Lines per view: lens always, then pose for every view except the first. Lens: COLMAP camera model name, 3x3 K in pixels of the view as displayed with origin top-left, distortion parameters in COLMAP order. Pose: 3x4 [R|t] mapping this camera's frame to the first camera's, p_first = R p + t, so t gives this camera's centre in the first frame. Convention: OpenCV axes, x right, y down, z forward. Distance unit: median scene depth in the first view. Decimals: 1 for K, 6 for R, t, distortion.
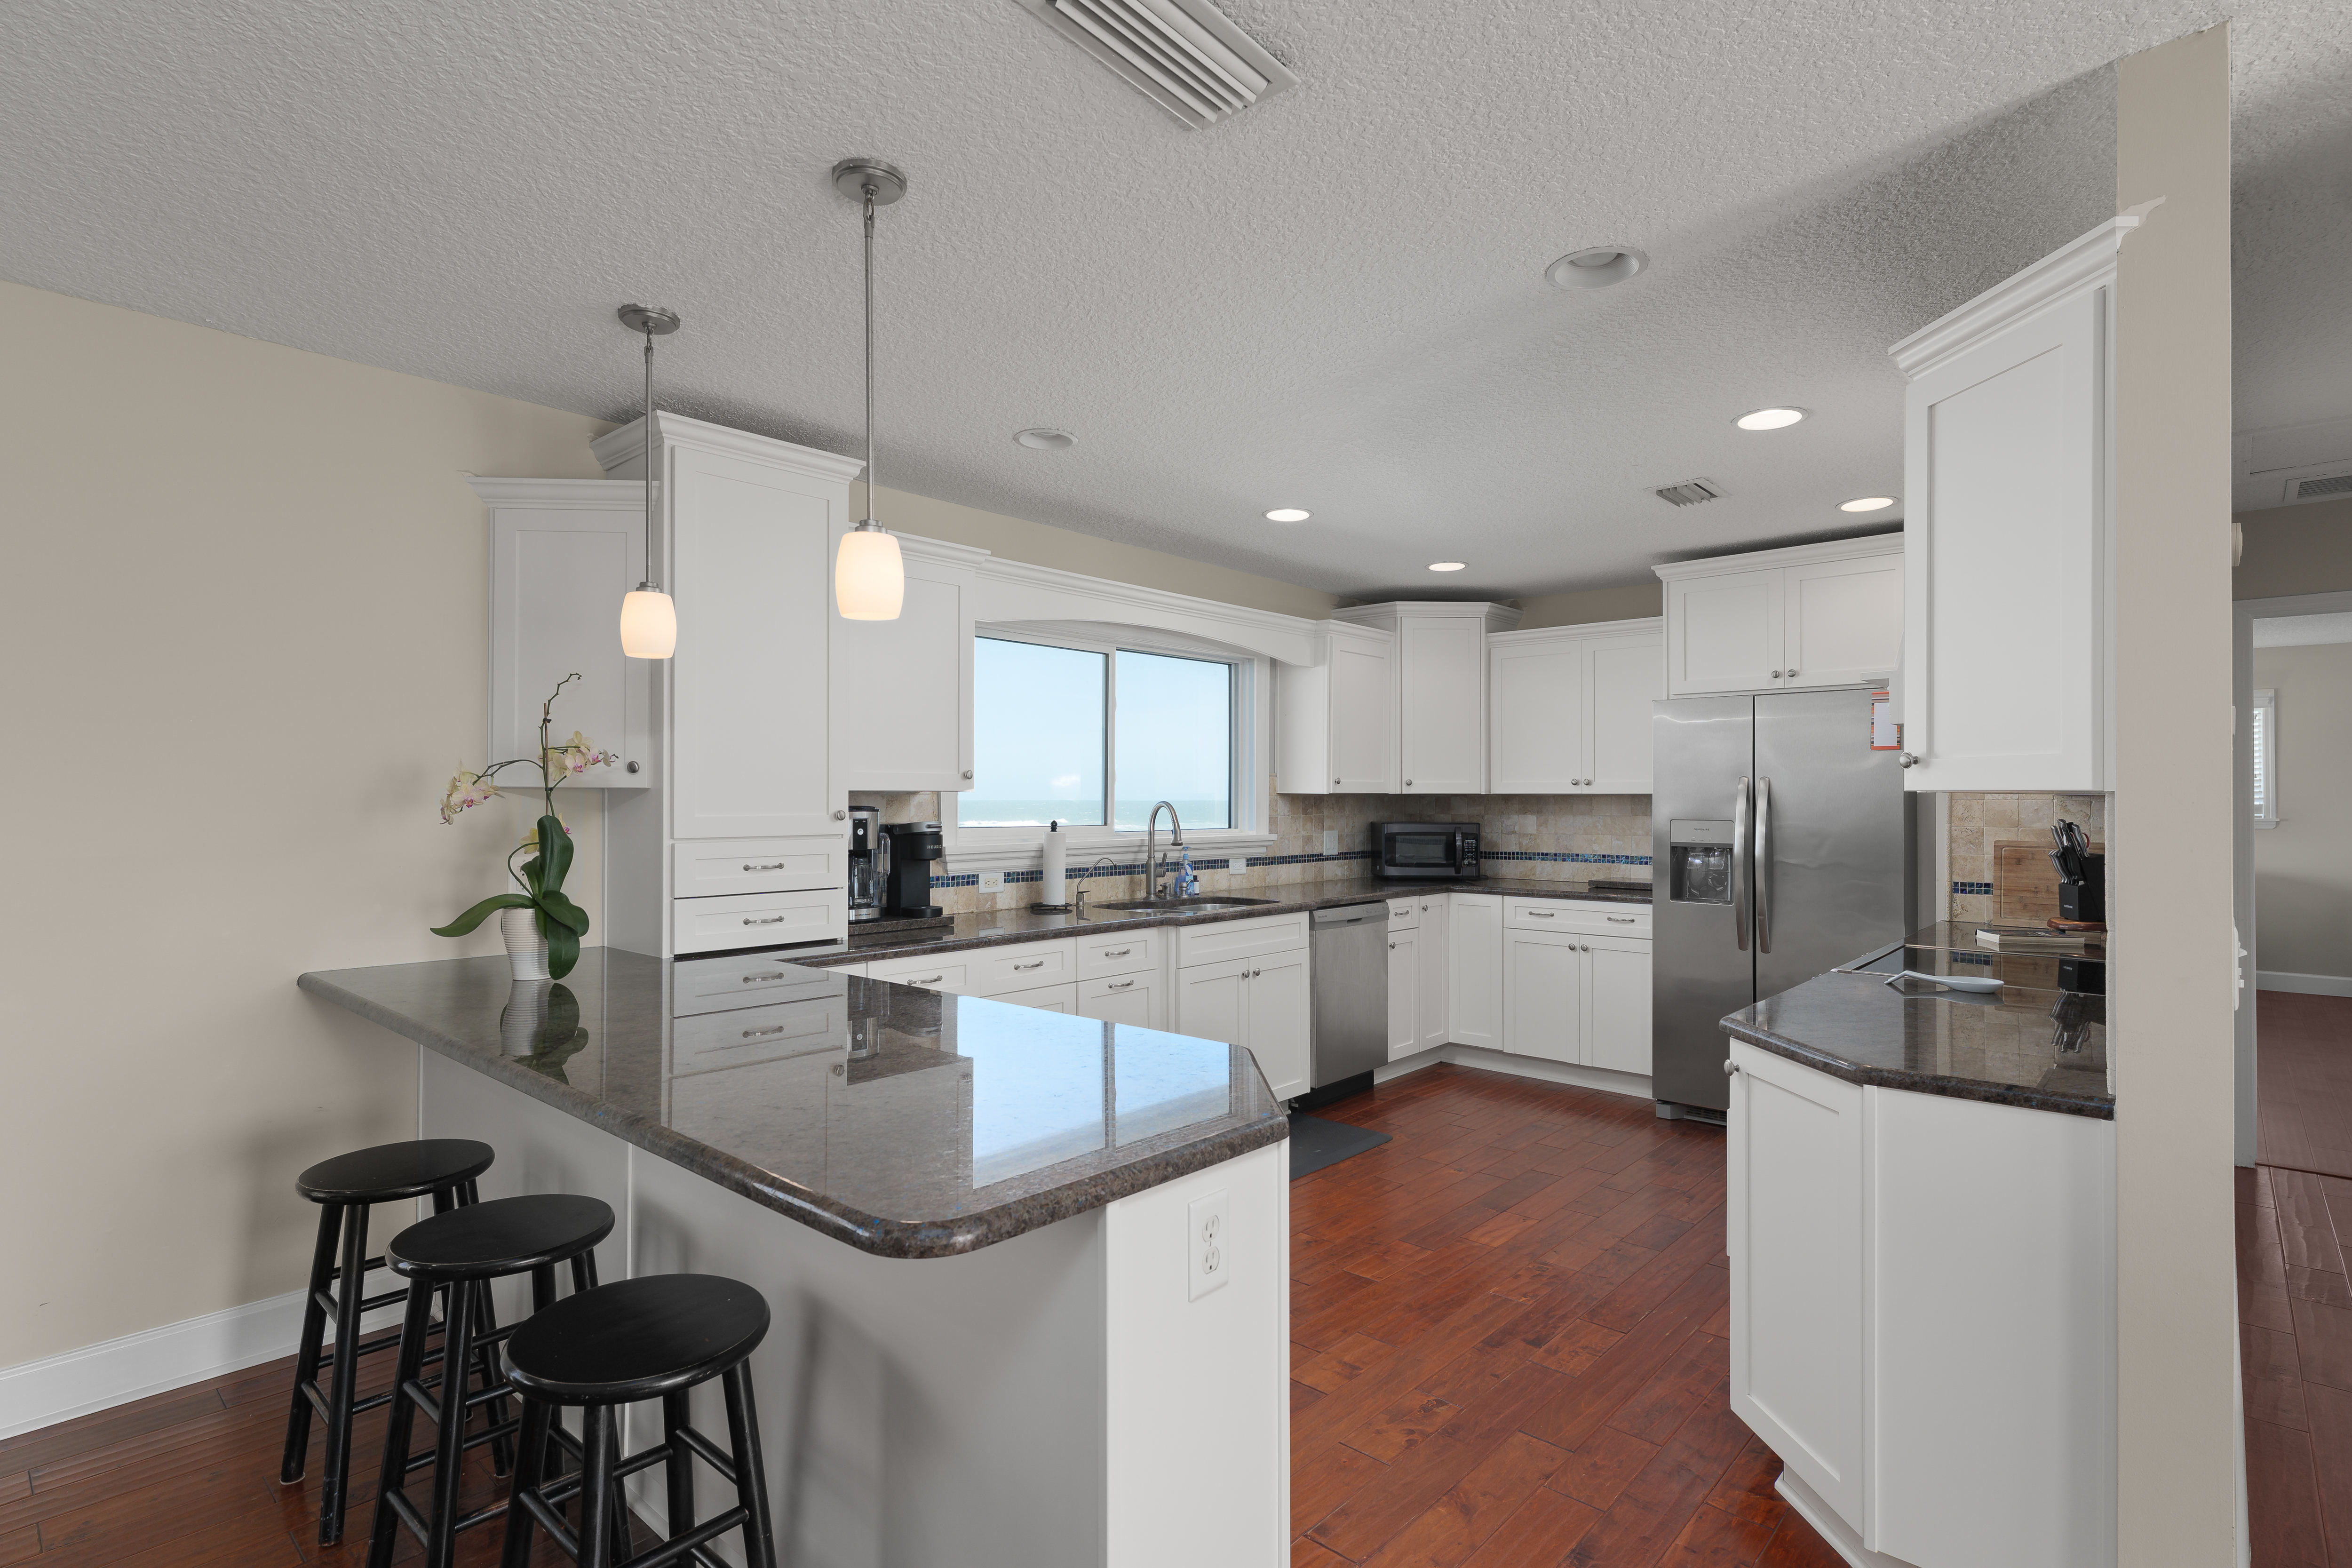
lens RADIAL K [[1124.9, 0, 1182.9], [0, 1124.9, 790.8], [0, 0, 1]] dist [-0.000851, -0.000109]
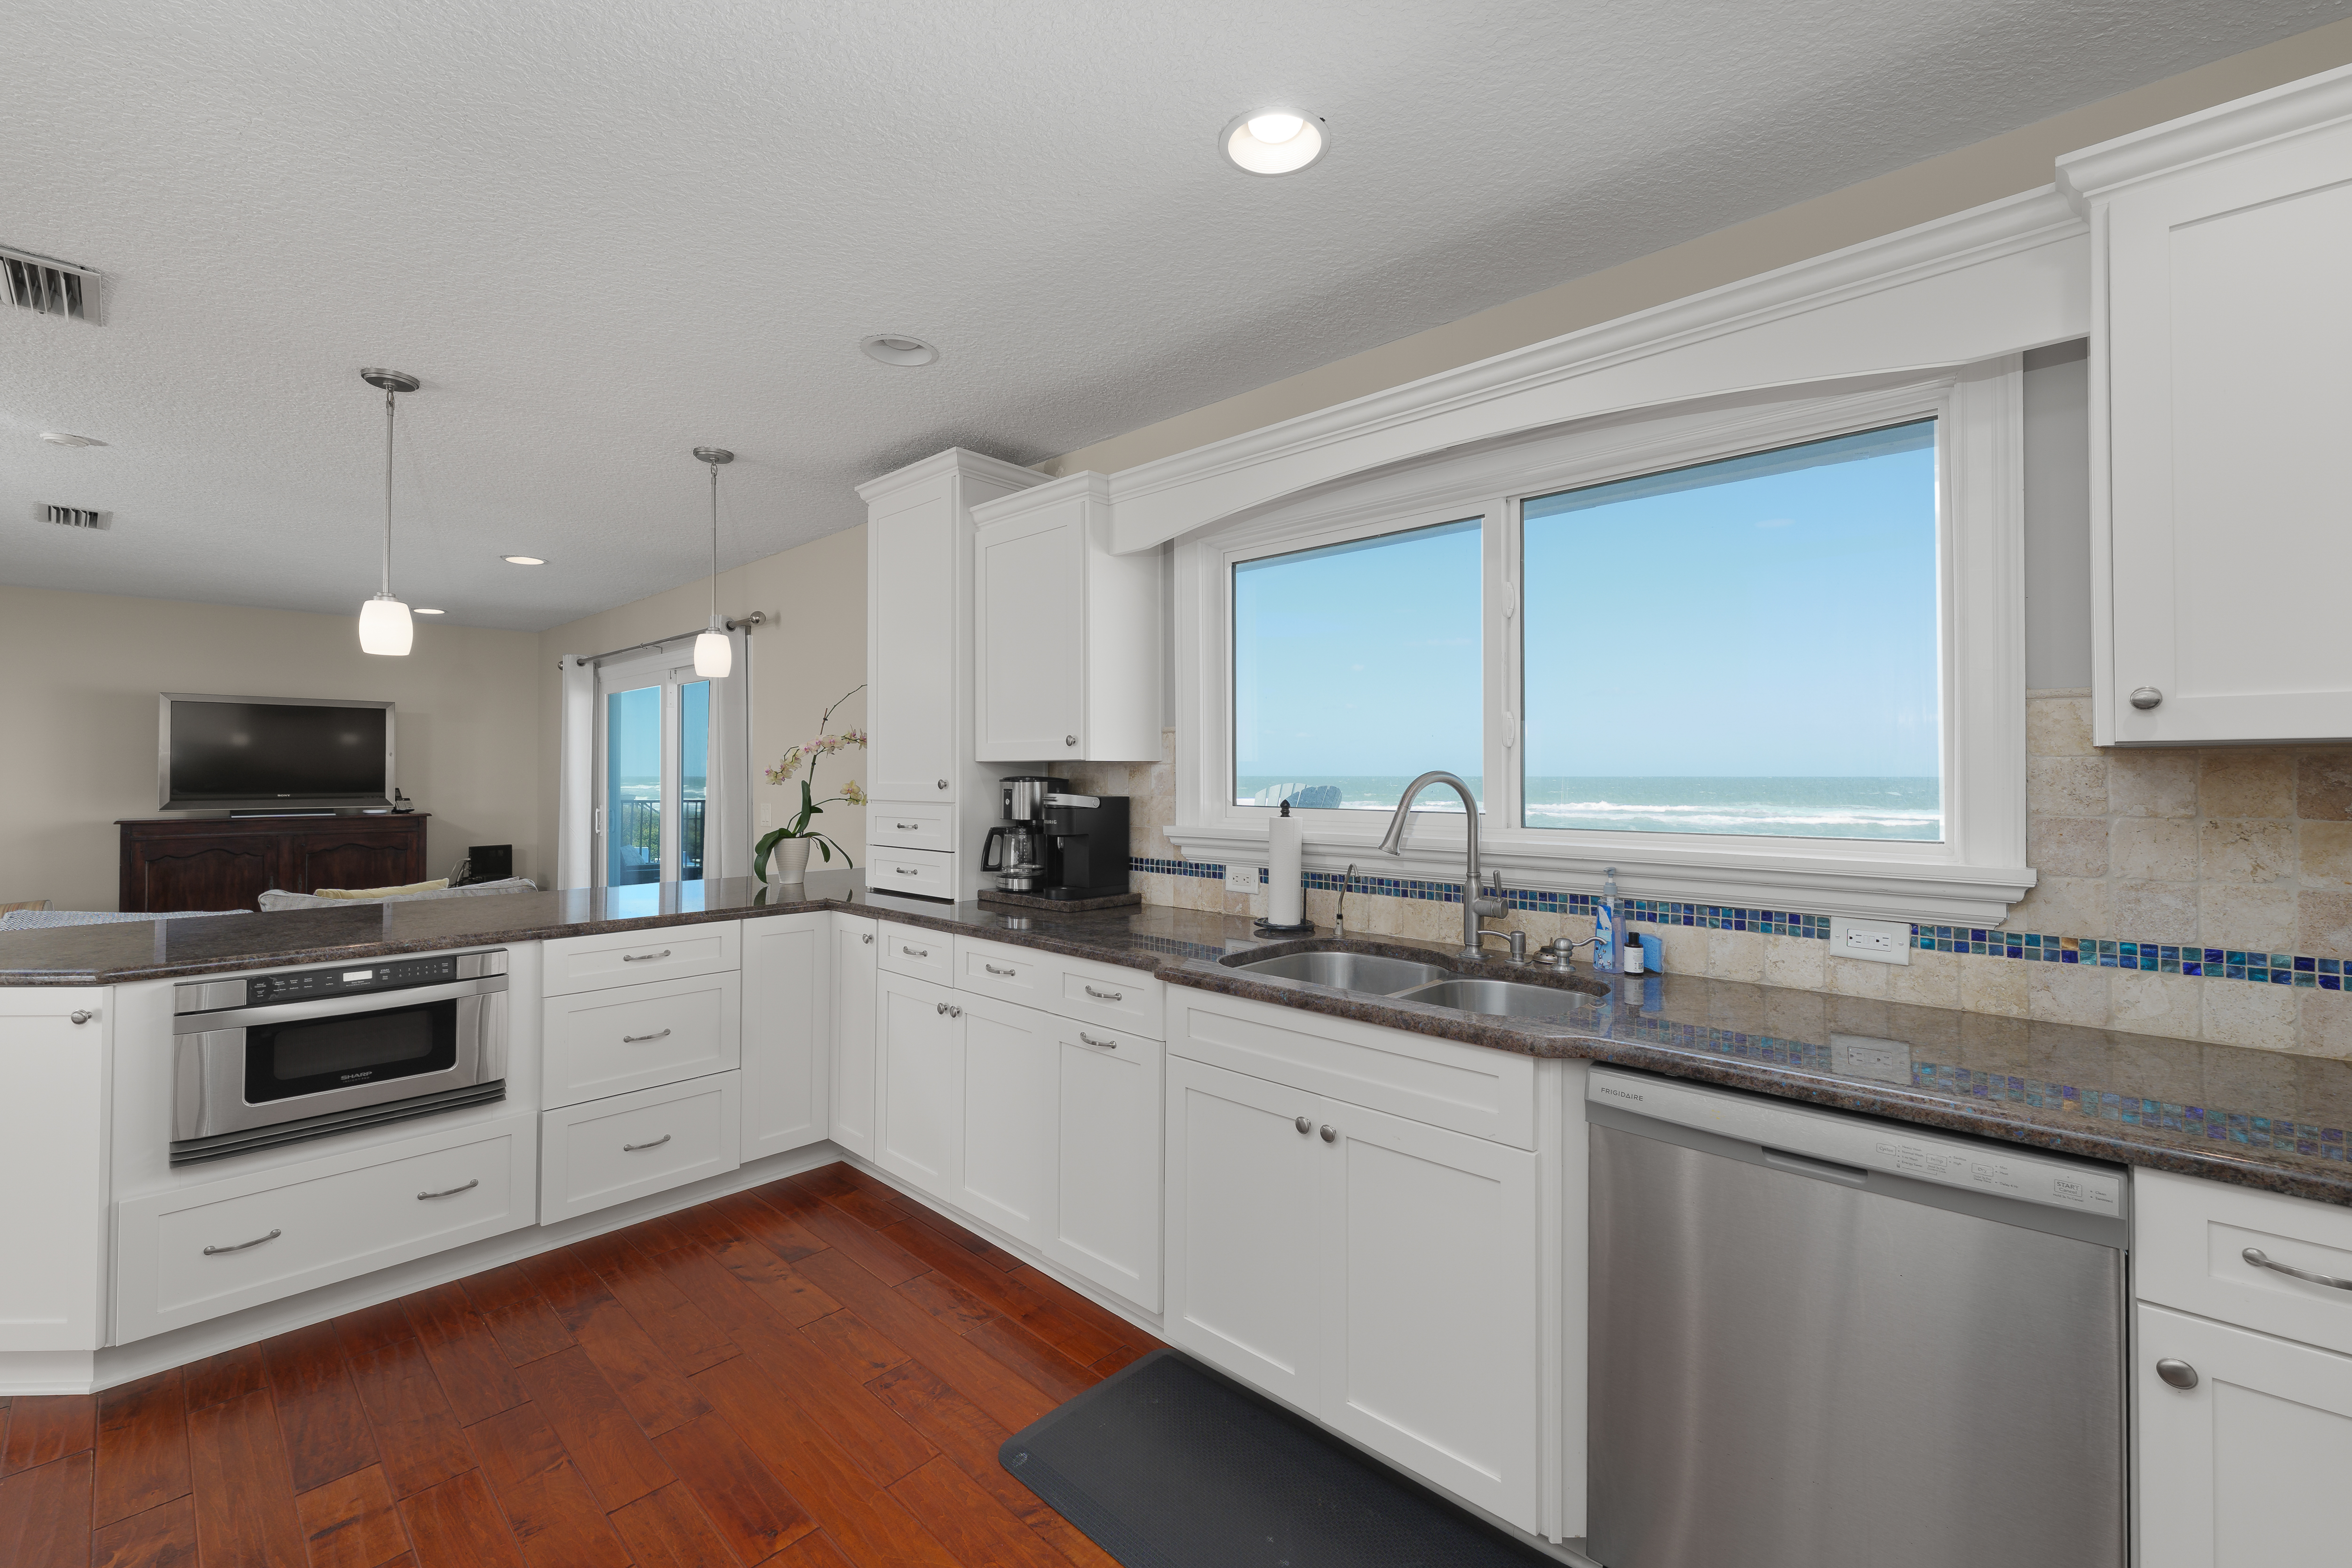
lens RADIAL K [[974.1, 0, 1175.1], [0, 974.1, 772.9], [0, 0, 1]] dist [0.000450, 0.000059]
pose [[-0.031849, -0.001044, -0.999492, 0.400639], [0.009837, 0.999951, -0.001357, 0.008358], [0.999444, -0.009875, -0.031837, 0.800204]]
